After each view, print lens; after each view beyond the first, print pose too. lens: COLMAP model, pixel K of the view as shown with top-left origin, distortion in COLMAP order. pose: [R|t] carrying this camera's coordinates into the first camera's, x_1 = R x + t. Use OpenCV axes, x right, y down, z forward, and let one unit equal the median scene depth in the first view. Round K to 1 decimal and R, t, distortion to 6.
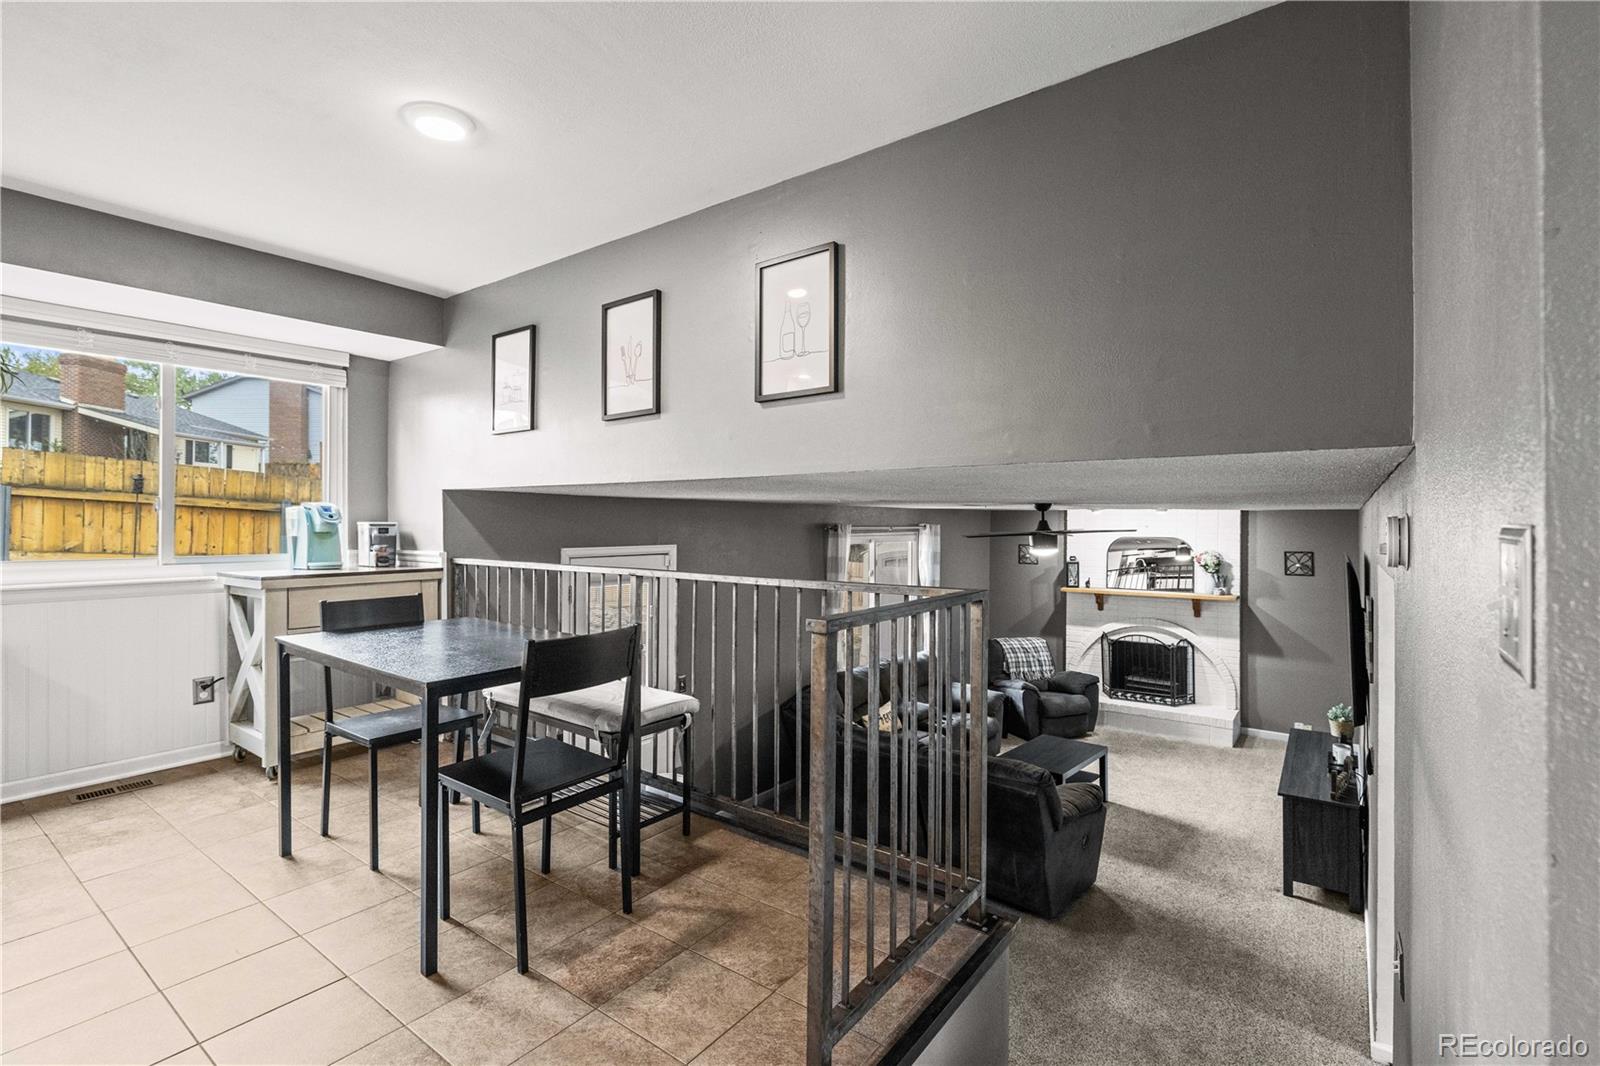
lens RADIAL K [[726.6, 0, 806.0], [0, 726.6, 519.5], [0, 0, 1]] dist [-0.006017, 0.001028]
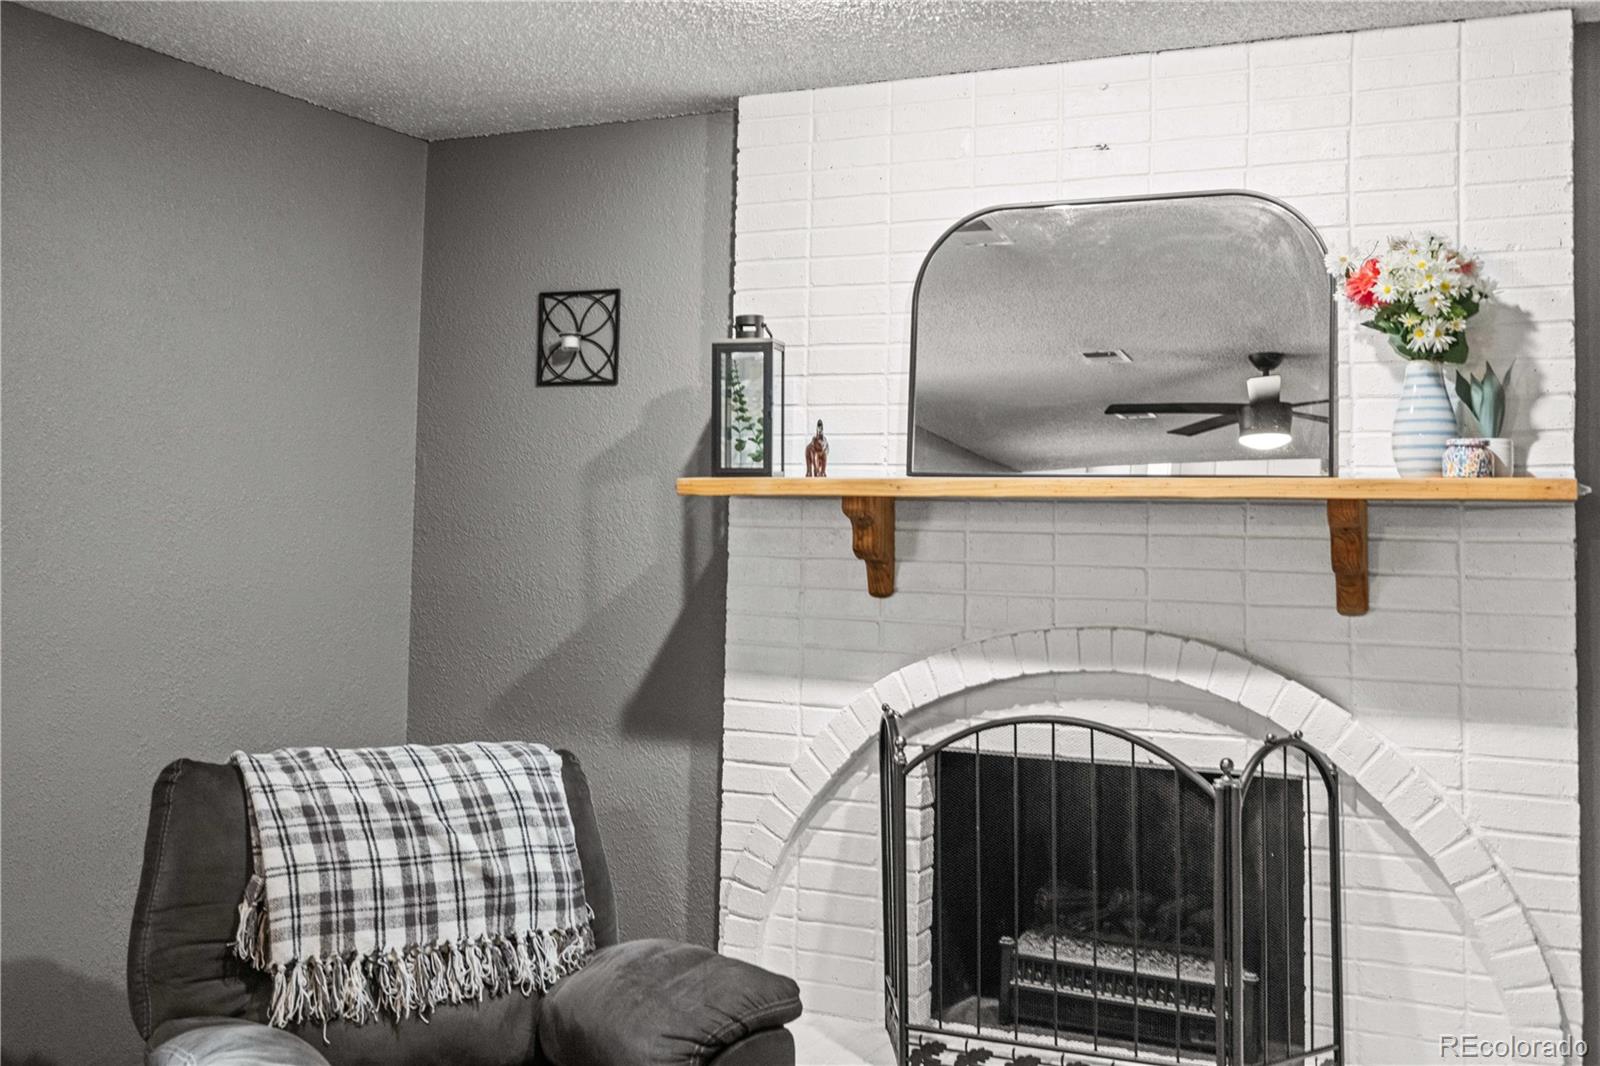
lens RADIAL K [[1584.1, 0, 804.2], [0, 1584.1, 412.3], [0, 0, 1]] dist [0.000820, 0.000000]
pose [[0.980372, 0.024627, 0.195613, 0.337231], [-0.013296, 0.998168, -0.059029, 0.113331], [-0.196708, 0.055269, 0.978903, 0.657960]]
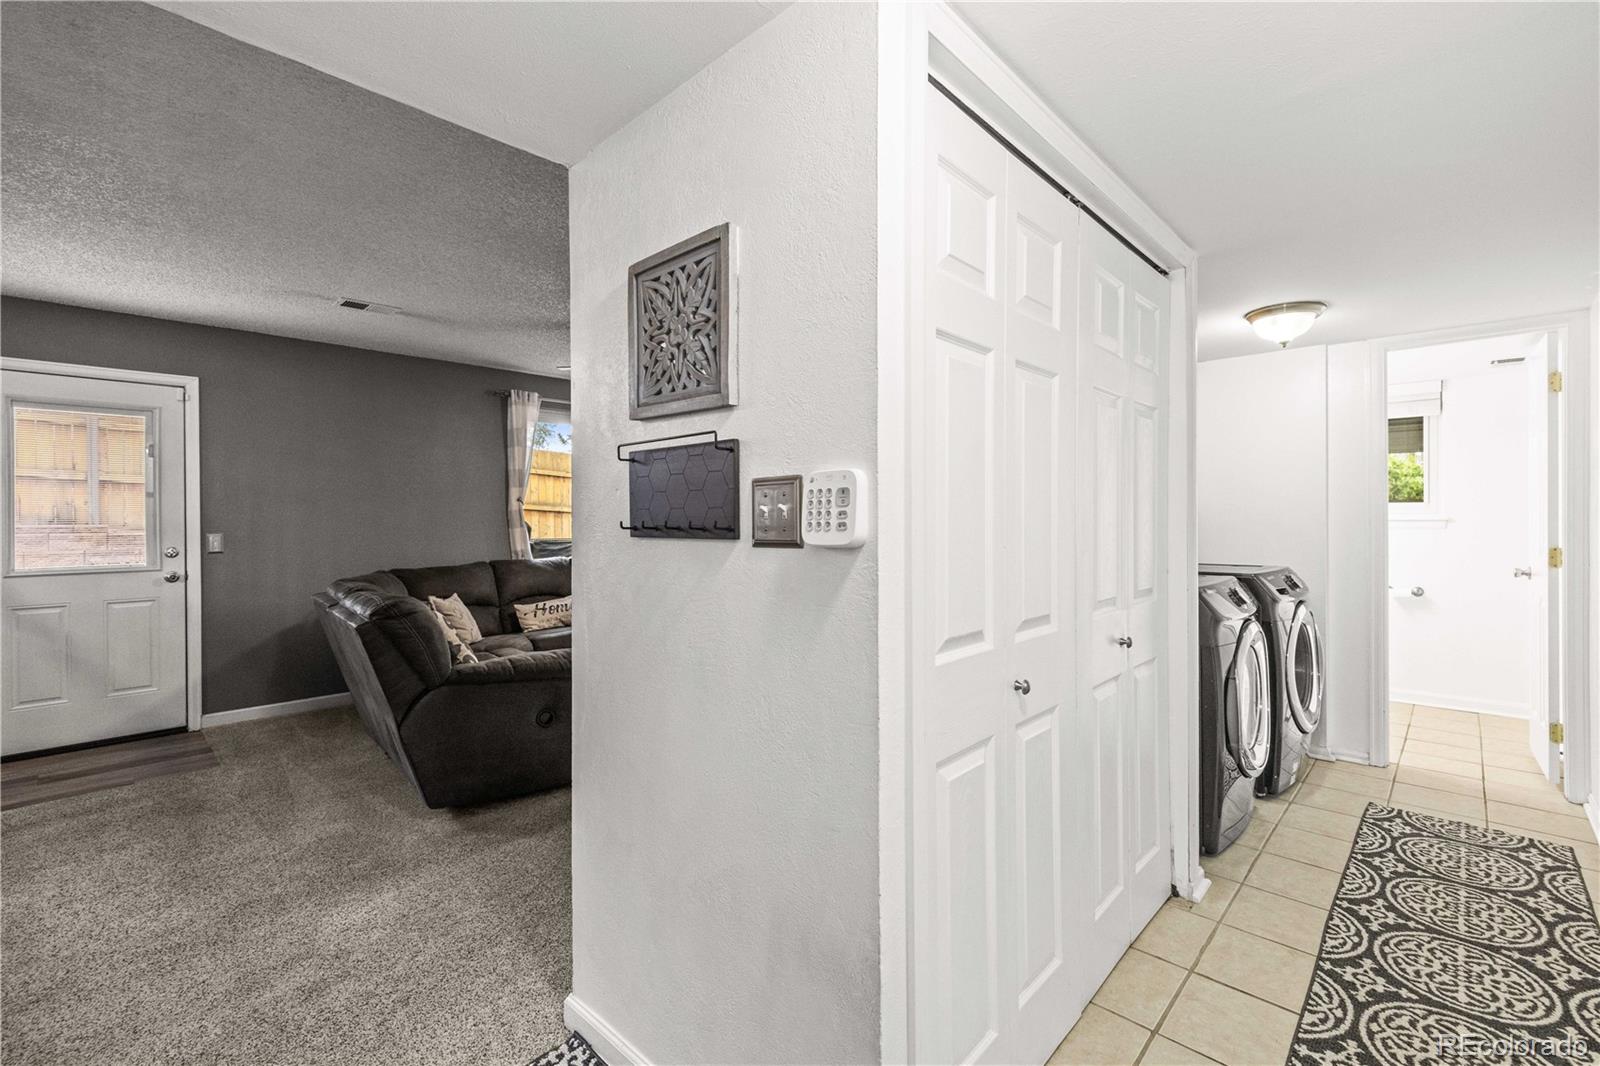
lens RADIAL K [[681.4, 0, 802.2], [0, 681.4, 517.9], [0, 0, 1]] dist [-0.002134, 0.000358]
pose [[0.993231, -0.010700, -0.115659, 0.405672], [0.011415, 0.999920, 0.005520, 0.133705], [0.115590, -0.006803, 0.993274, 0.191096]]
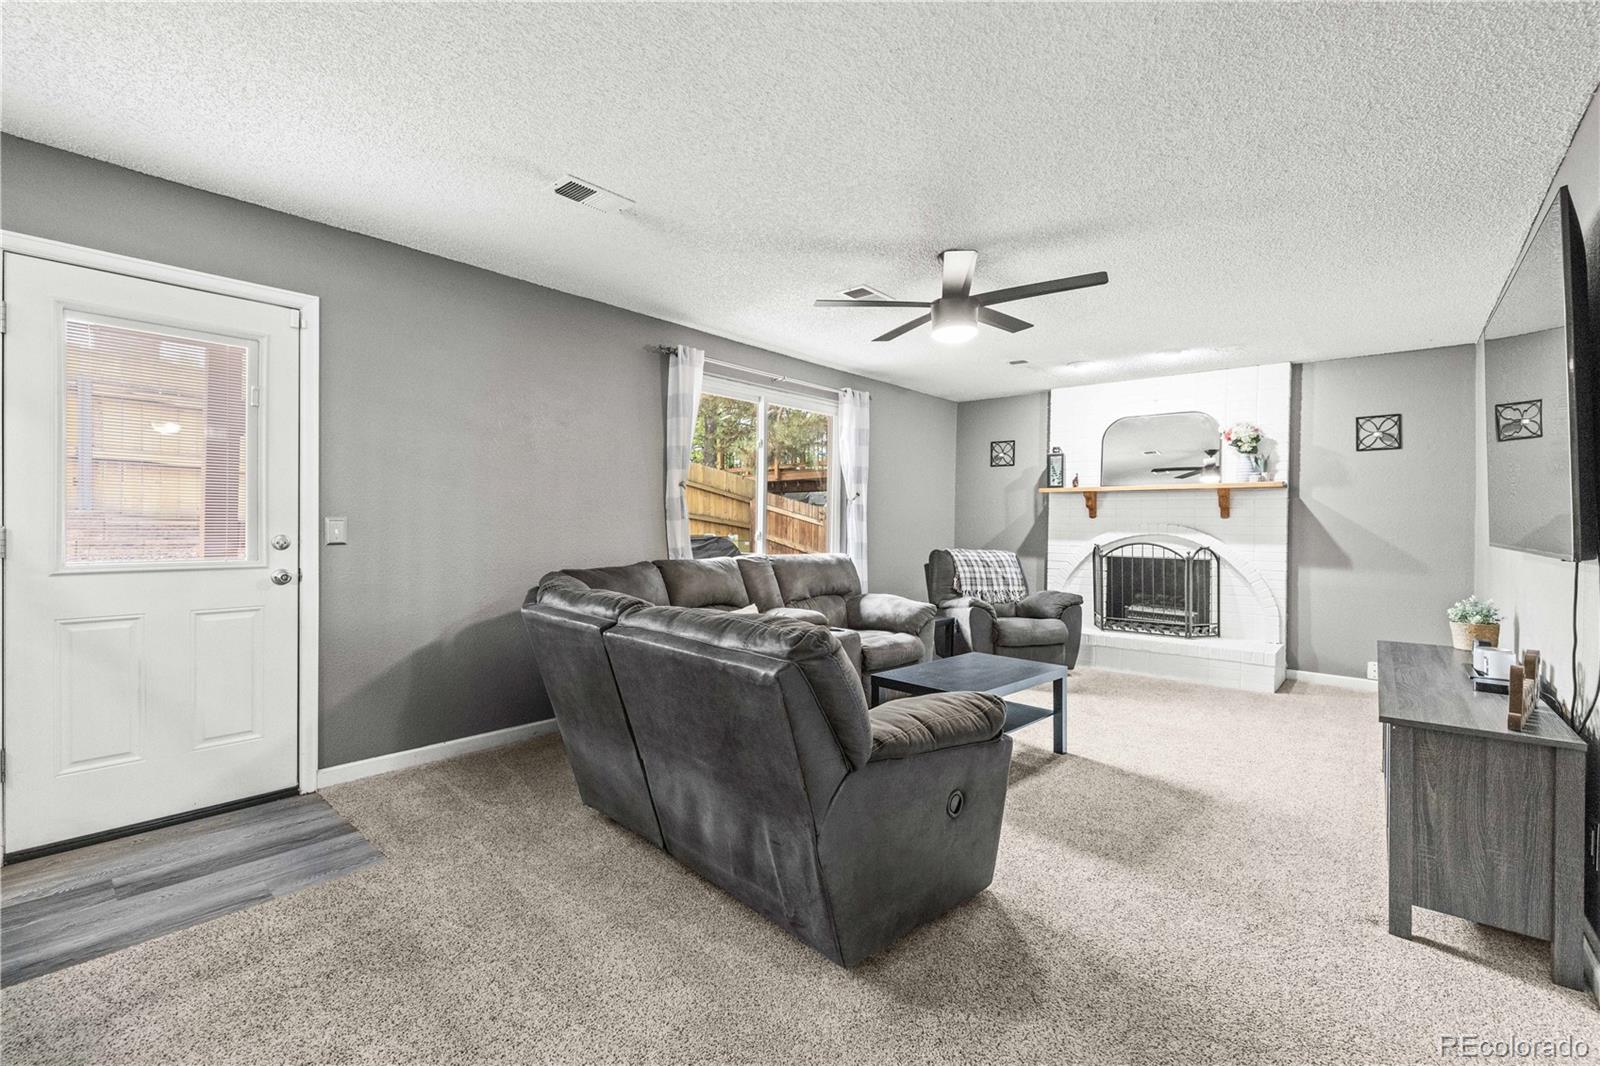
lens RADIAL K [[681.4, 0, 806.1], [0, 681.4, 527.2], [0, 0, 1]] dist [-0.002134, 0.000358]
pose [[0.997568, 0.007042, -0.069342, 0.176178], [-0.006198, 0.999904, 0.012385, 0.142949], [0.069423, -0.011925, 0.997516, 0.304260]]
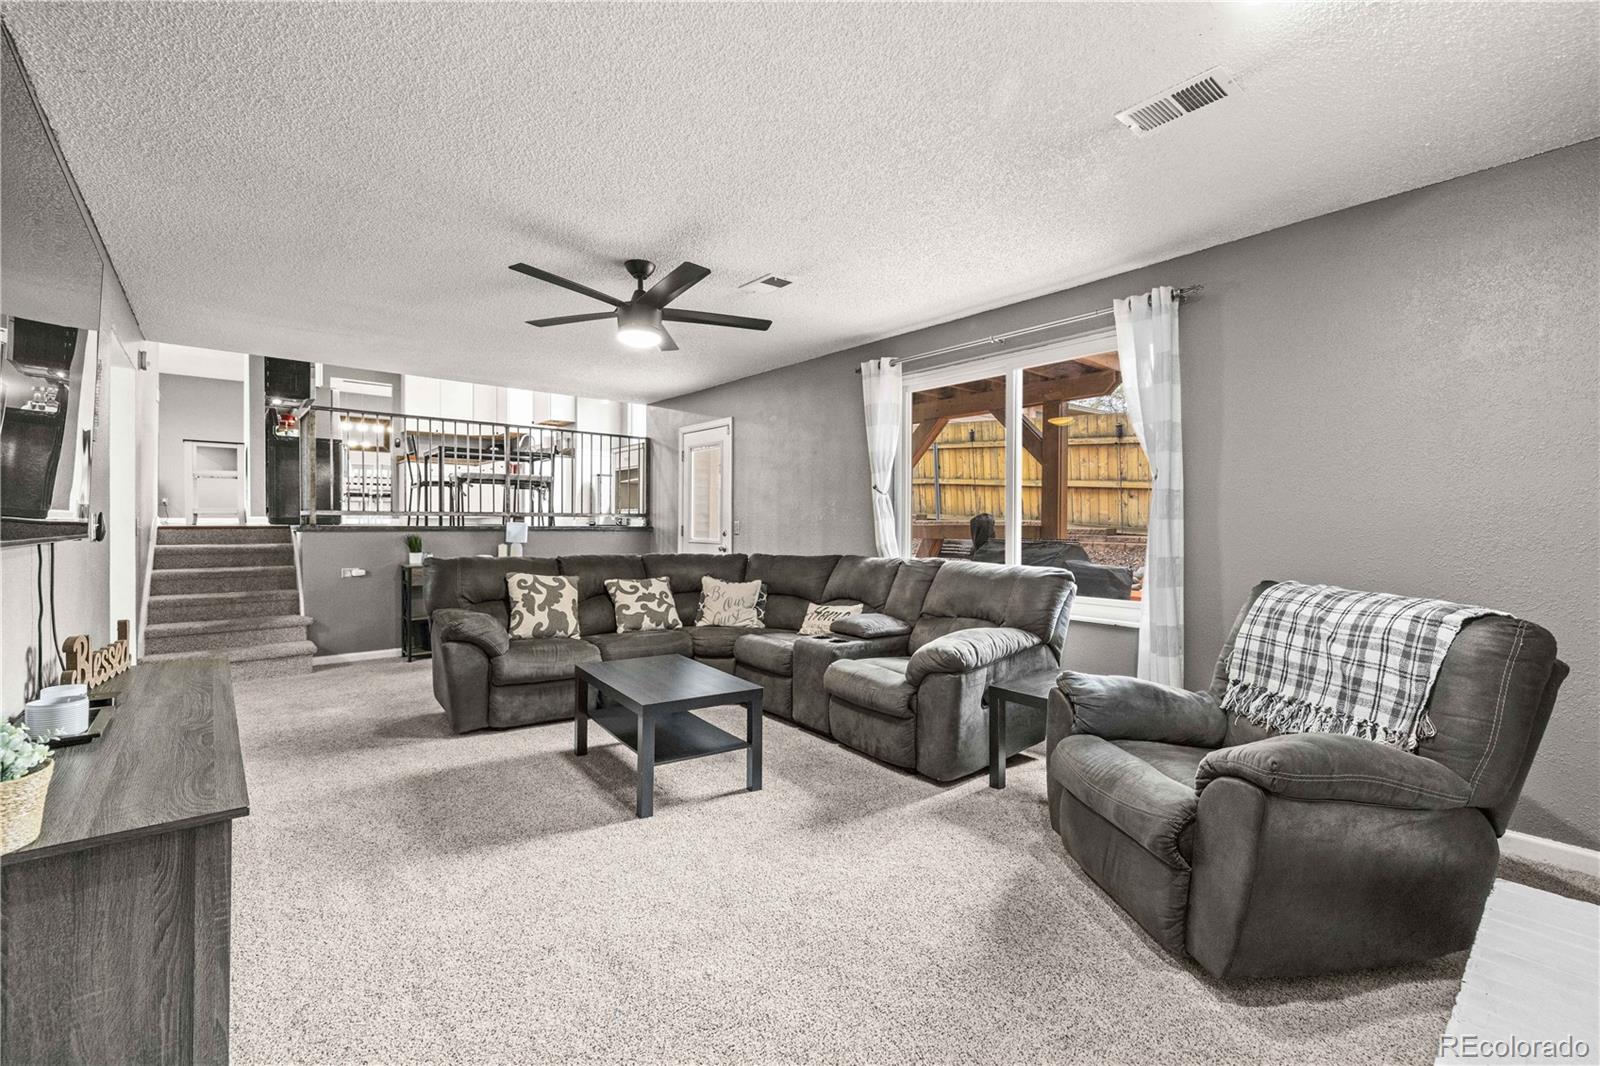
lens RADIAL K [[681.4, 0, 804.9], [0, 681.4, 521.3], [0, 0, 1]] dist [-0.002134, 0.000358]
pose [[-0.222827, -0.007488, -0.974829, 0.634159], [-0.001643, 0.999972, -0.007305, 0.150385], [0.974857, -0.000026, -0.222833, 0.921780]]
